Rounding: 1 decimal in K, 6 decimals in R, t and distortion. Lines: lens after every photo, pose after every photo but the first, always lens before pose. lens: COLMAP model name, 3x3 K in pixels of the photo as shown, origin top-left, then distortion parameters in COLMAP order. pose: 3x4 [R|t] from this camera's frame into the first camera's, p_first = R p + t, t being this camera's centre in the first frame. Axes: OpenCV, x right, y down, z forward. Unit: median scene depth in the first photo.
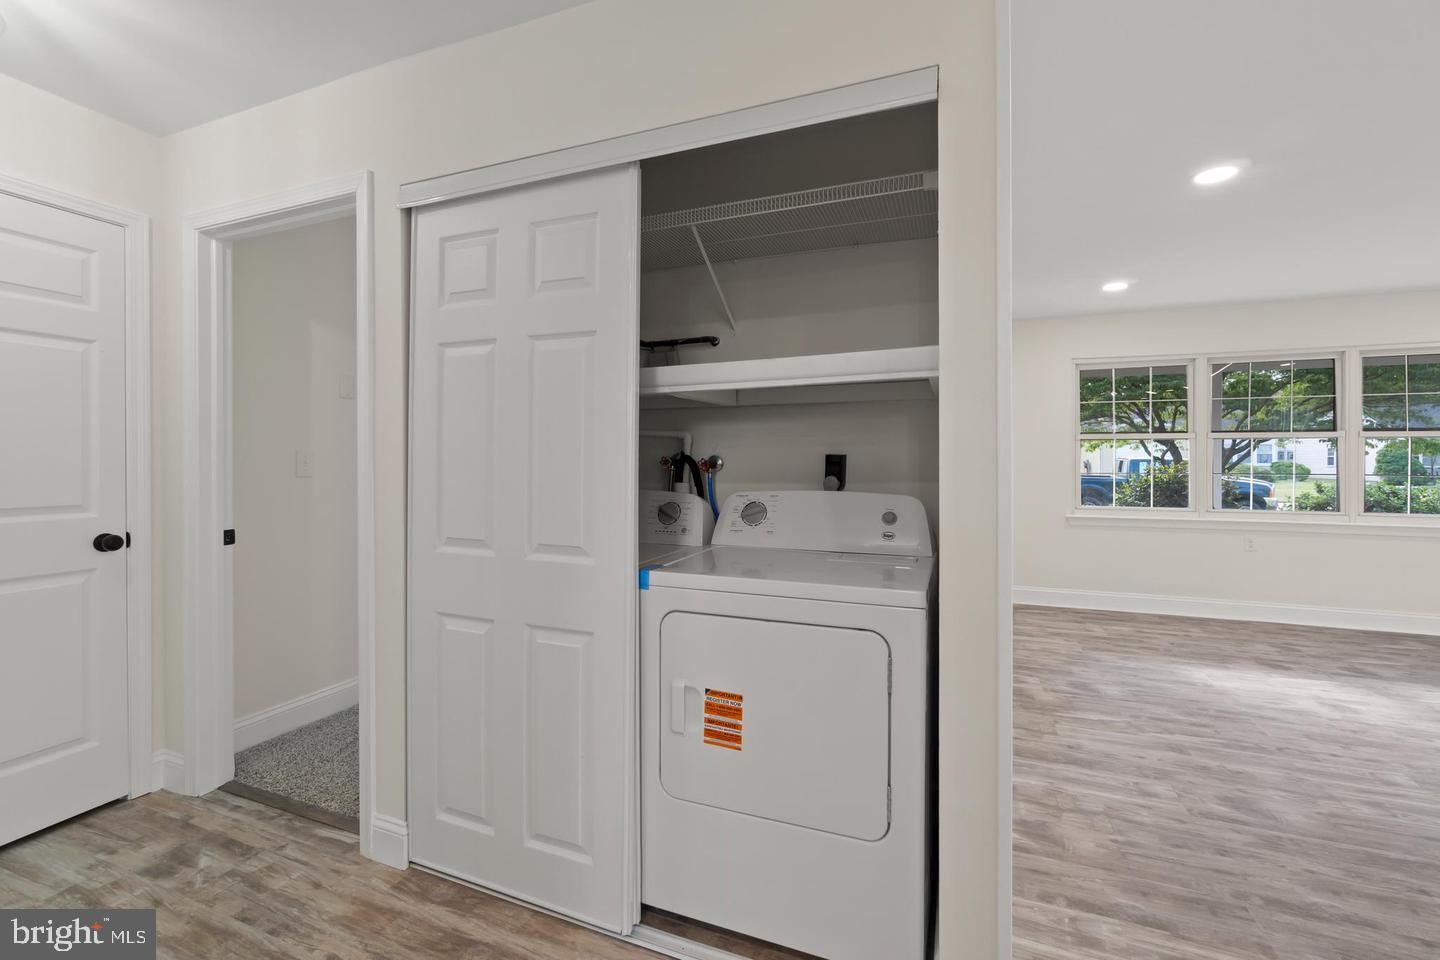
lens RADIAL K [[616.7, 0, 709.1], [0, 616.7, 467.2], [0, 0, 1]] dist [-0.005758, 0.001409]
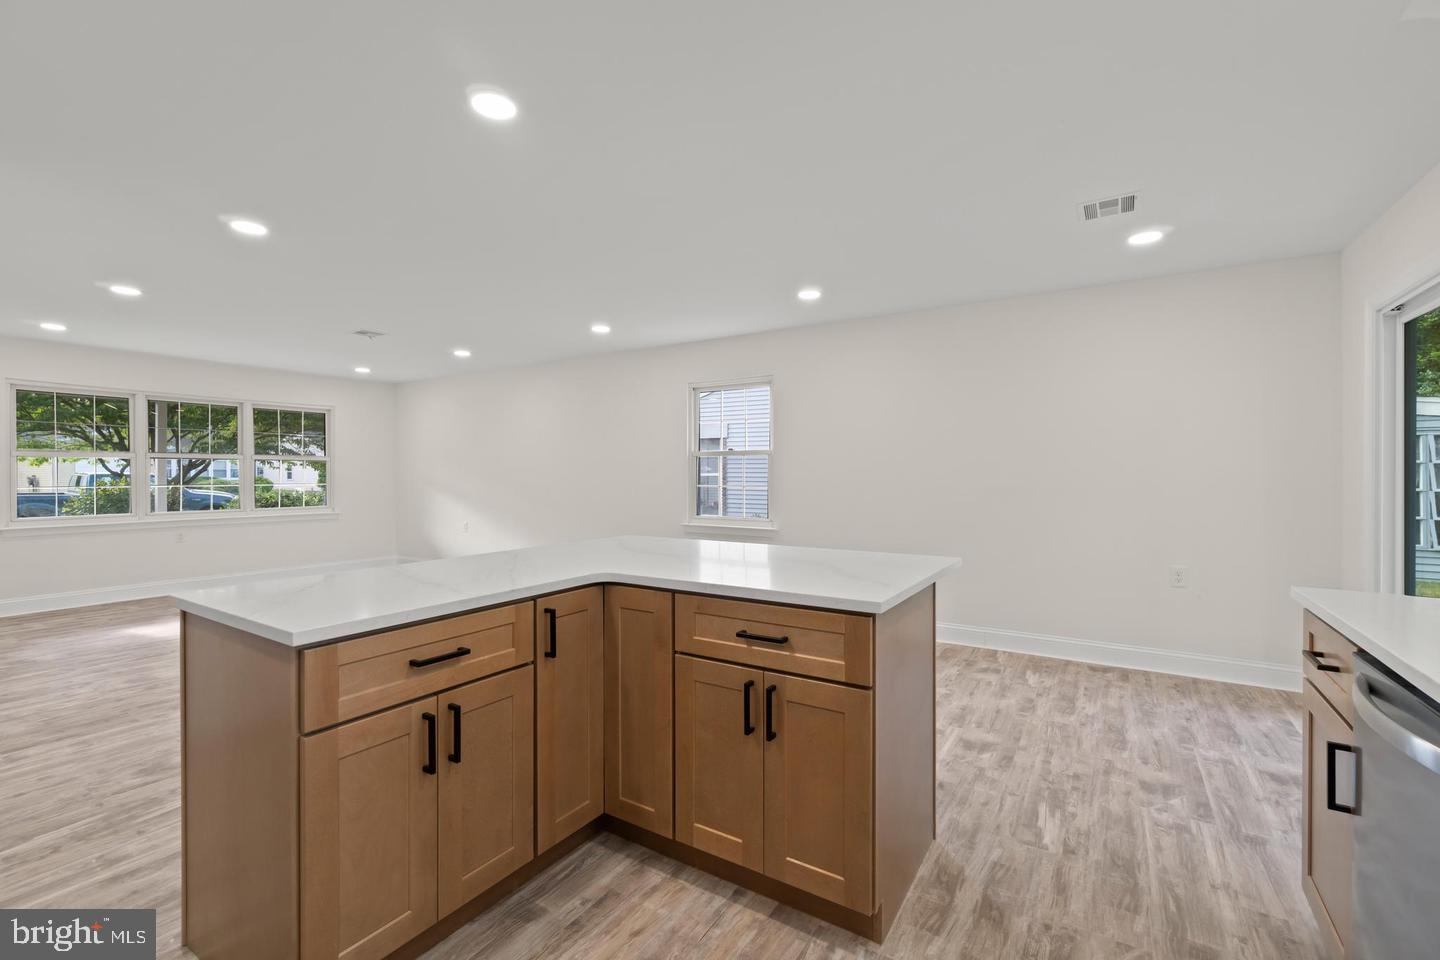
lens RADIAL K [[616.7, 0, 716.7], [0, 616.7, 476.1], [0, 0, 1]] dist [-0.005758, 0.001409]
pose [[0.182070, -0.004212, 0.983276, -0.223454], [0.014070, 0.999900, 0.001678, 0.005658], [-0.983185, 0.013529, 0.182111, -0.392729]]
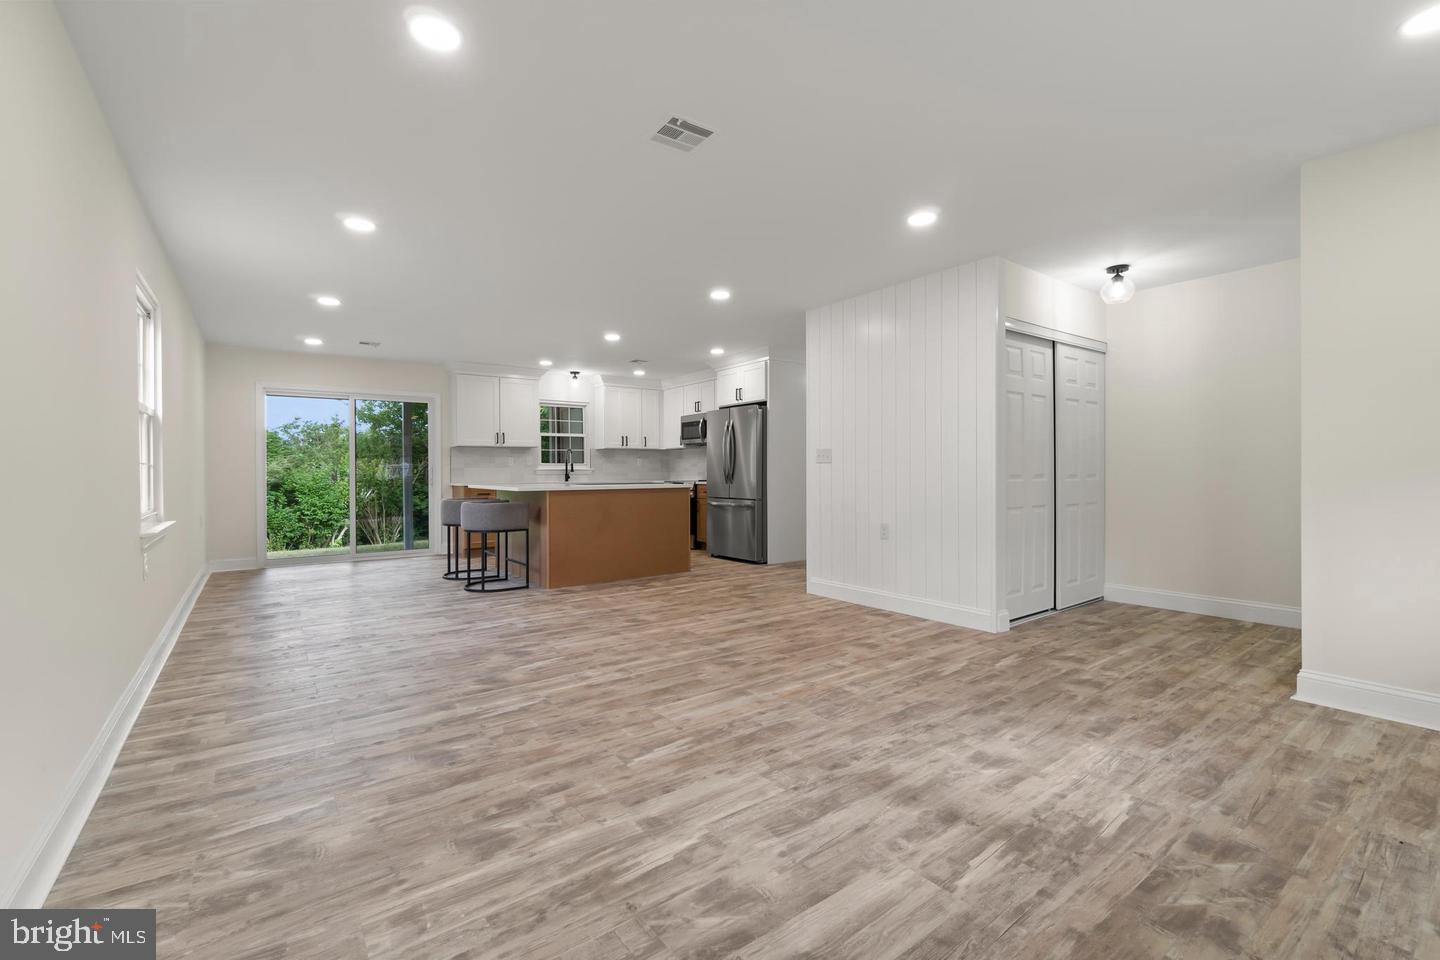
lens RADIAL K [[616.7, 0, 710.4], [0, 616.7, 475.8], [0, 0, 1]] dist [-0.005758, 0.001409]
pose [[-0.529878, 0.013250, -0.847970, 1.142023], [-0.003990, 0.999828, 0.018116, 0.025819], [0.848064, 0.012983, -0.529734, 0.688702]]
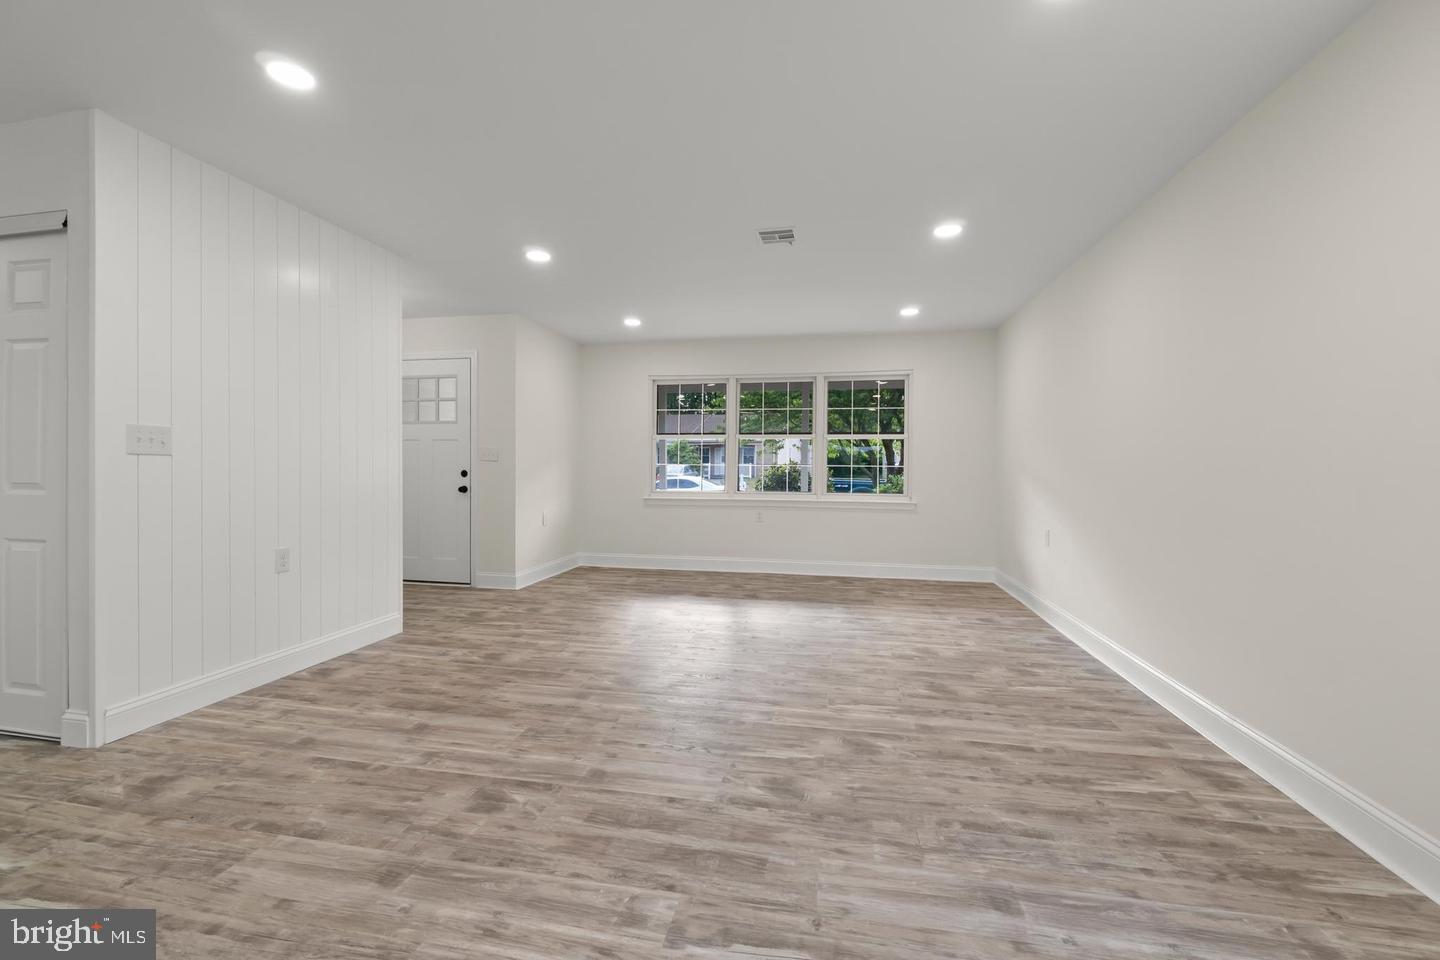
lens RADIAL K [[616.7, 0, 715.8], [0, 616.7, 477.5], [0, 0, 1]] dist [-0.005758, 0.001409]
pose [[0.982165, 0.007302, 0.187880, 0.511770], [-0.007868, 0.999966, 0.002270, 0.035645], [-0.187857, -0.003708, 0.982189, -0.306401]]
